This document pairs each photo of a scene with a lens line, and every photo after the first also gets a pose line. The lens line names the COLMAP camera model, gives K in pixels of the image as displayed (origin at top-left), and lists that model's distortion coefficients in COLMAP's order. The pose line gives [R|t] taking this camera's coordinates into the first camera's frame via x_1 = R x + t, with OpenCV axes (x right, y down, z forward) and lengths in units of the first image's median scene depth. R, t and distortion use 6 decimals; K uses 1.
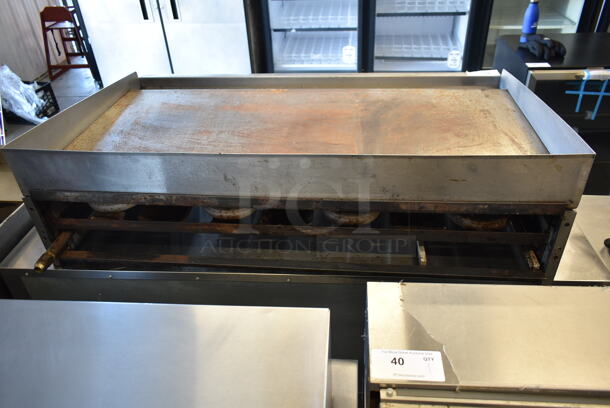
lens RADIAL K [[466.5, 0, 305.0], [0, 466.5, 204.0], [0, 0, 1]] dist [-0.014050, 0.003995]
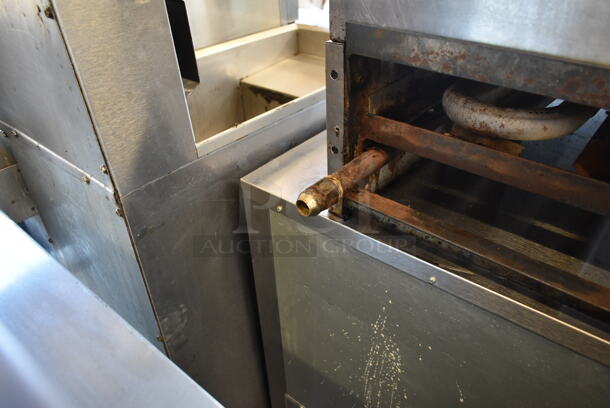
lens RADIAL K [[466.5, 0, 305.0], [0, 466.5, 204.0], [0, 0, 1]] dist [-0.014050, 0.003995]
pose [[0.804290, 0.335813, -0.490252, -0.331142], [-0.321526, 0.939741, 0.116220, 0.079514], [0.499739, 0.064154, 0.863797, 0.574308]]
